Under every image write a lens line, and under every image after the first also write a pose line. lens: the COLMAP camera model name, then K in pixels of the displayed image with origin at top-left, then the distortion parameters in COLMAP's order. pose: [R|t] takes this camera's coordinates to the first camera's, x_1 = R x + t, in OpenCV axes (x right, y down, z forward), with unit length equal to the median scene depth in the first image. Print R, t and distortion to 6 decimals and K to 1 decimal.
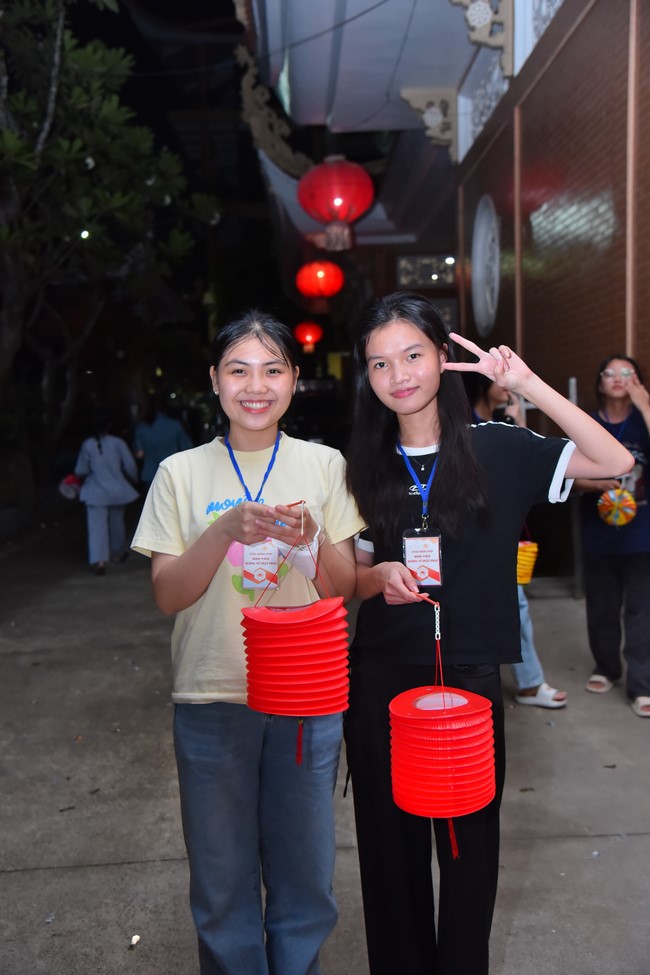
lens RADIAL K [[1060.1, 0, 325.0], [0, 1060.1, 487.5], [0, 0, 1]] dist [0.115601, 0.018447]
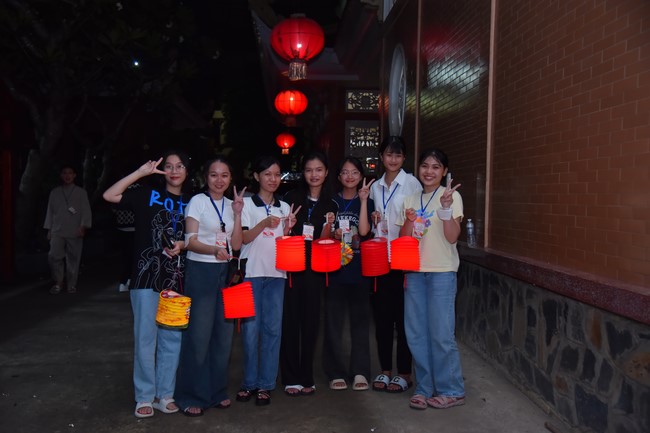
lens RADIAL K [[706.7, 0, 325.0], [0, 706.7, 216.5], [0, 0, 1]] dist [0.115601, 0.018447]
pose [[0.998616, 0.047107, 0.023372, 0.039937], [-0.045977, 0.997849, -0.046726, 0.000493], [-0.025523, 0.045587, 0.998634, 0.080218]]
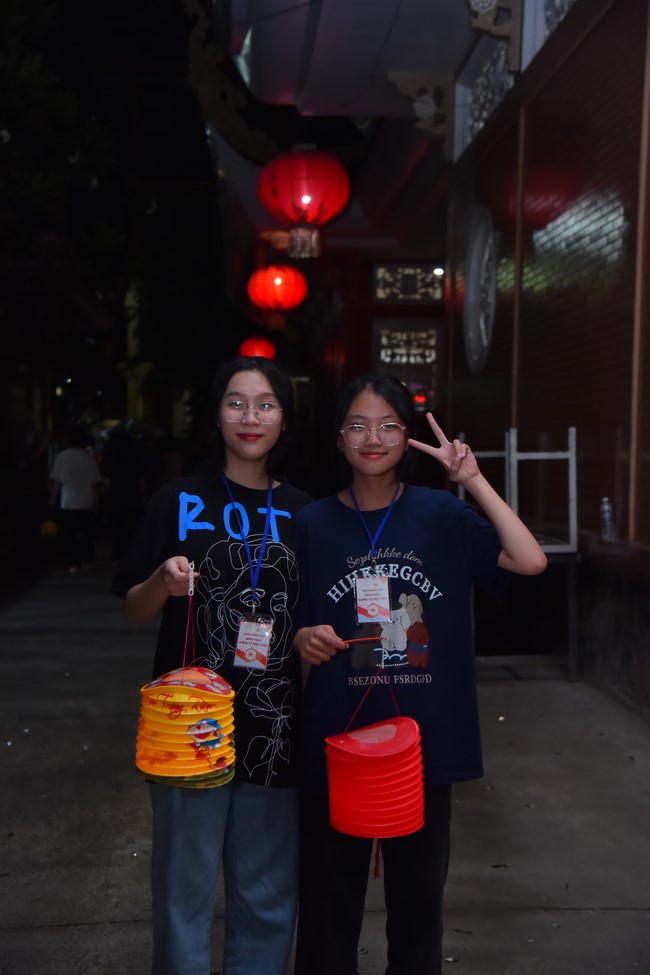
lens RADIAL K [[1422.1, 0, 325.0], [0, 1422.1, 487.5], [0, 0, 1]] dist [0.287671, 0.004495]
pose [[0.998176, 0.042314, 0.043061, -0.013387], [-0.040269, 0.998069, -0.047303, 0.007415], [-0.044980, 0.045482, 0.997952, -0.111730]]
